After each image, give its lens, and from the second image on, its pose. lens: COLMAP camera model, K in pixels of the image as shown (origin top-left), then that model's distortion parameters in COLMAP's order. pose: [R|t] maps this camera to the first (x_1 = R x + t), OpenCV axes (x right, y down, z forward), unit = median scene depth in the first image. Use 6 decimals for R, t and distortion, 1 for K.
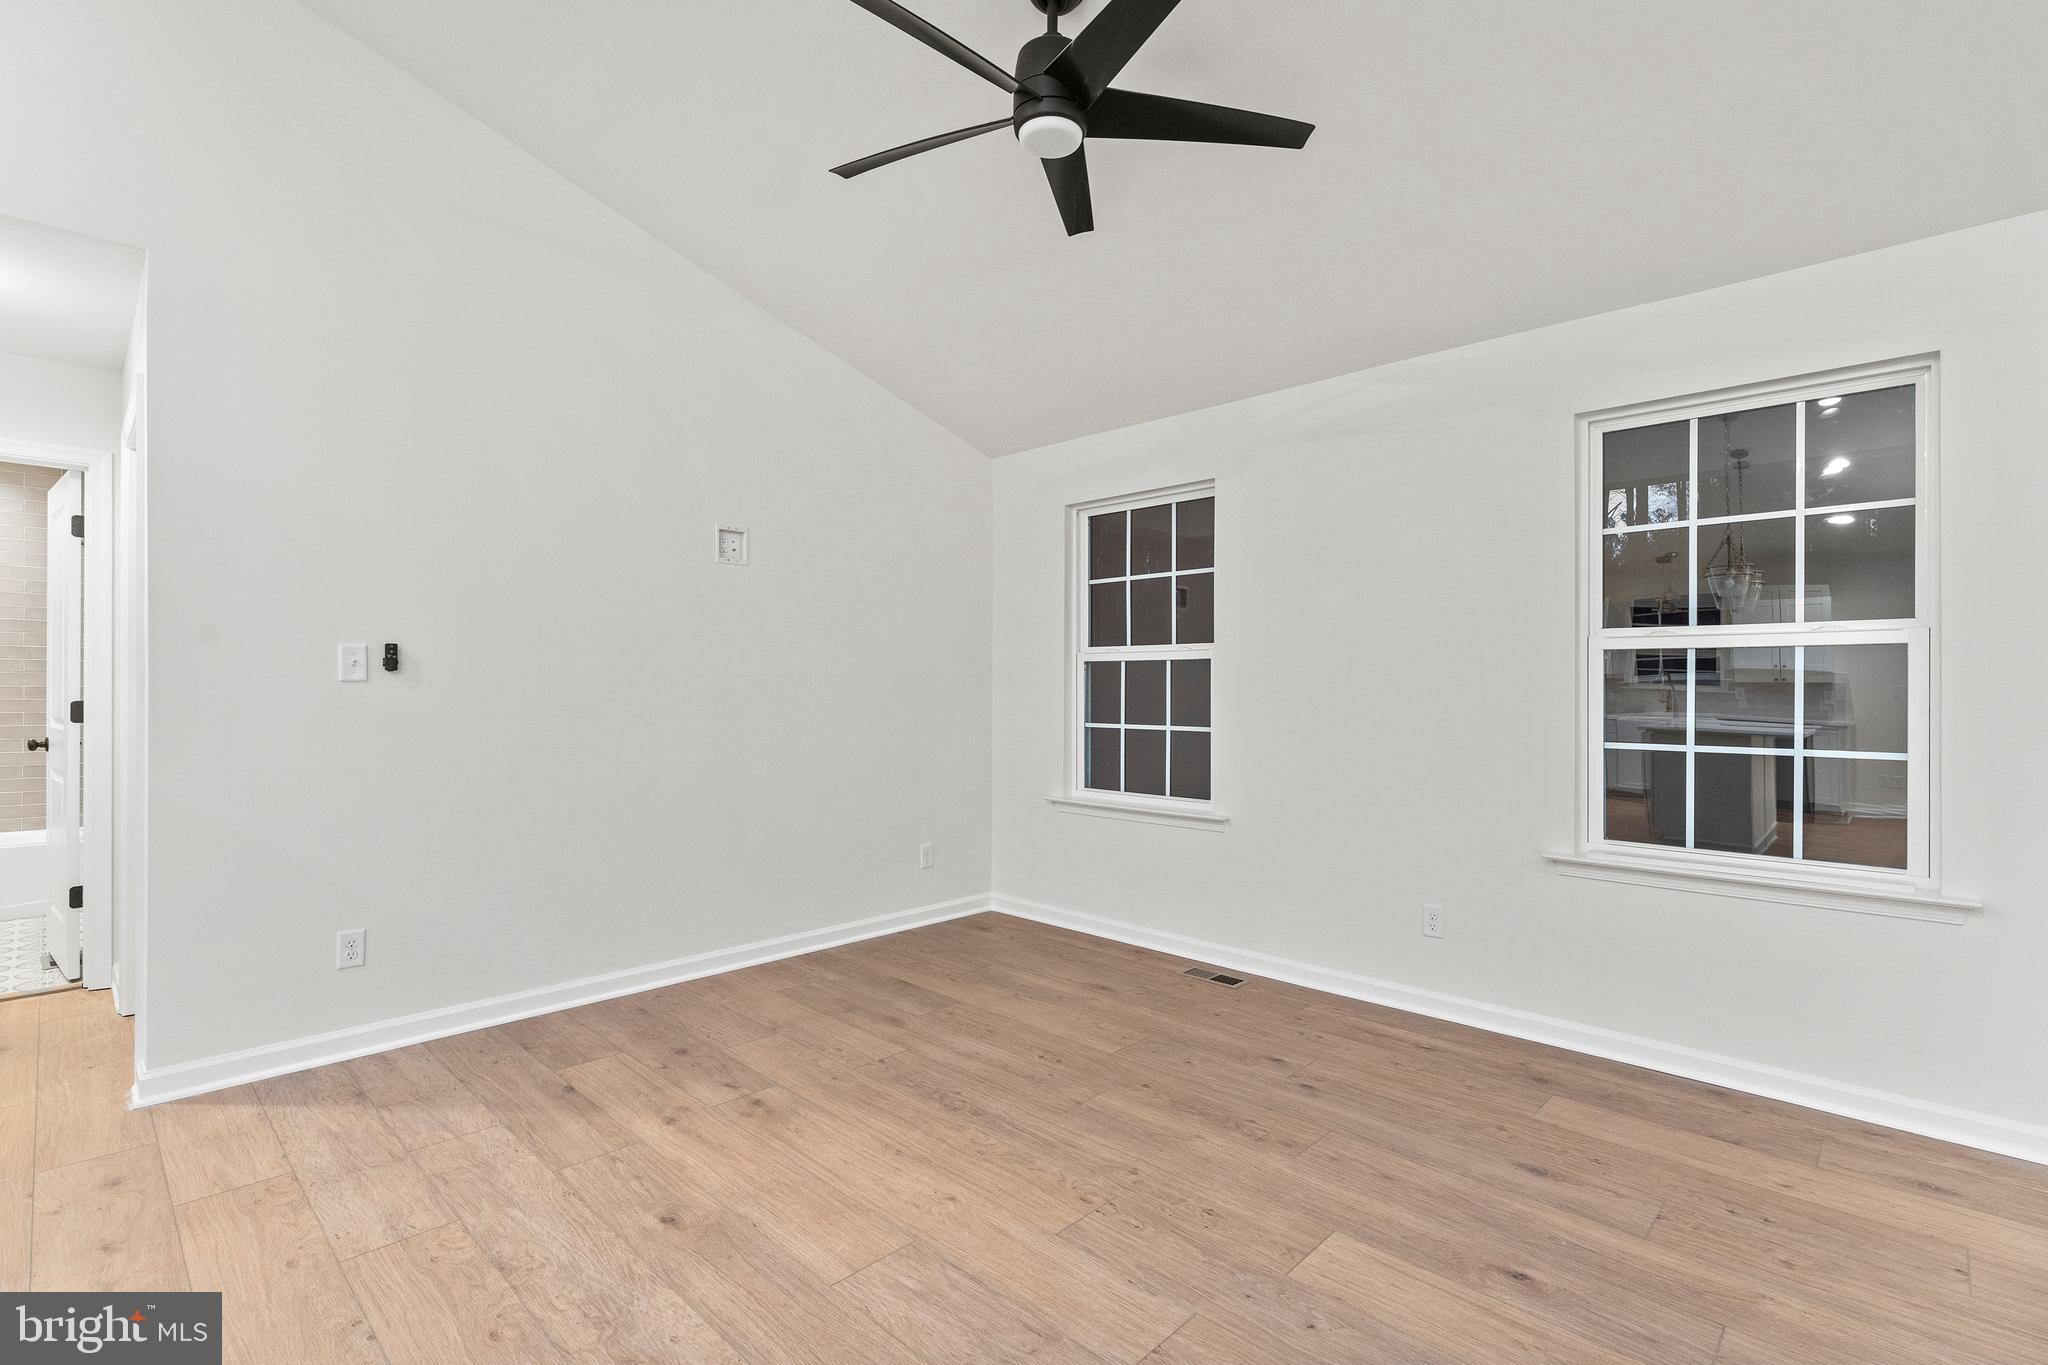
lens RADIAL K [[945.4, 0, 1045.1], [0, 945.4, 692.5], [0, 0, 1]] dist [-0.004283, -0.001469]
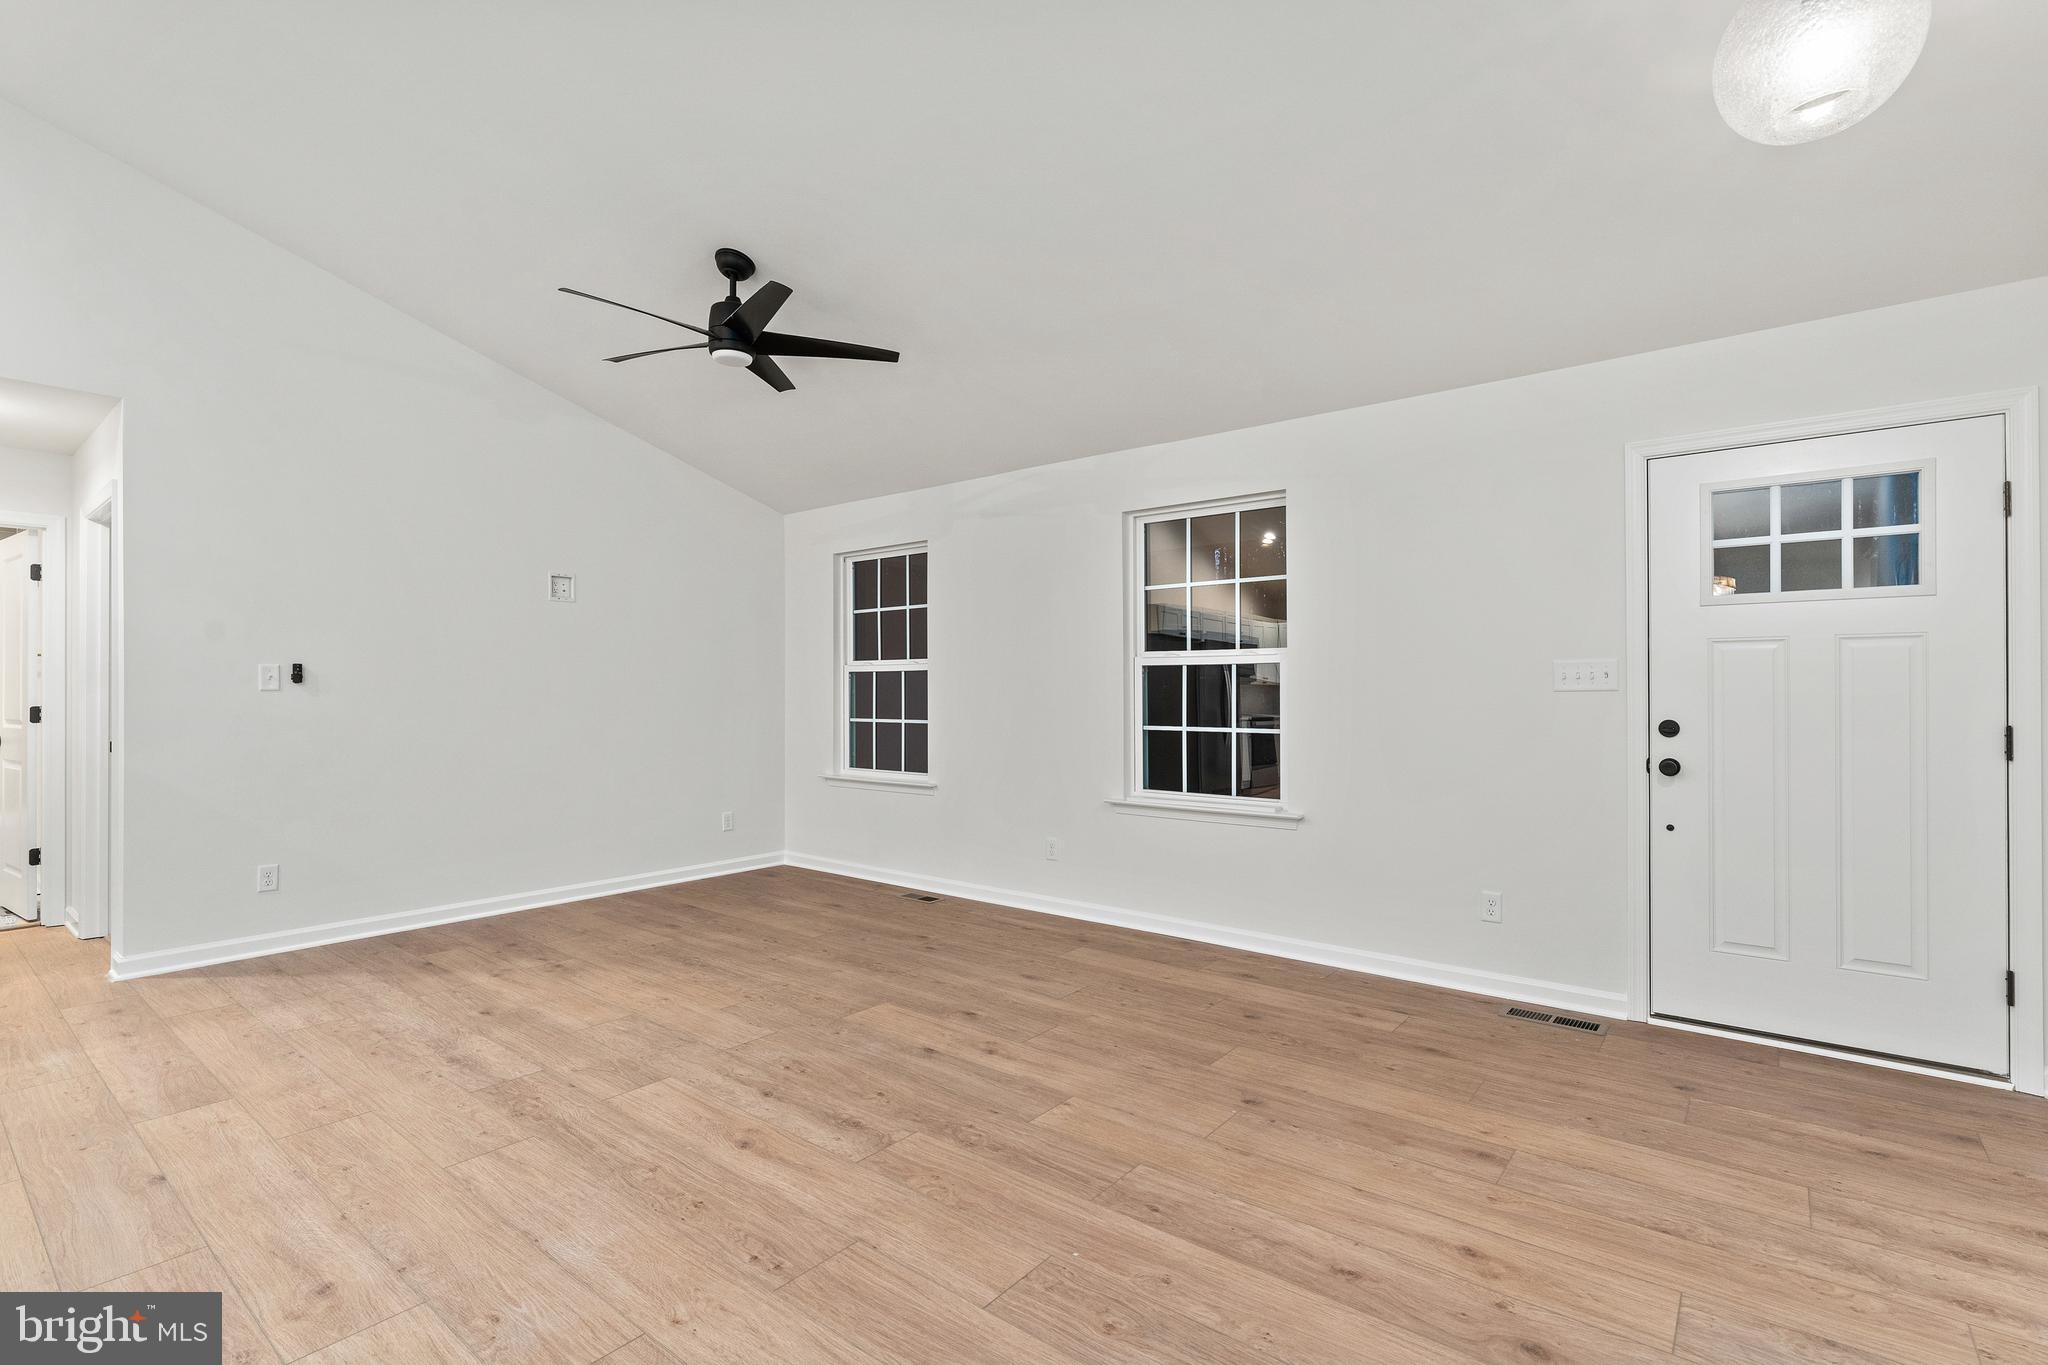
lens RADIAL K [[945.4, 0, 1056.4], [0, 945.4, 688.4], [0, 0, 1]] dist [-0.004283, -0.001469]
pose [[0.995343, -0.005300, 0.096252, 0.313134], [0.005963, 0.999960, -0.006601, 0.001464], [-0.096213, 0.007144, 0.995335, -0.531695]]
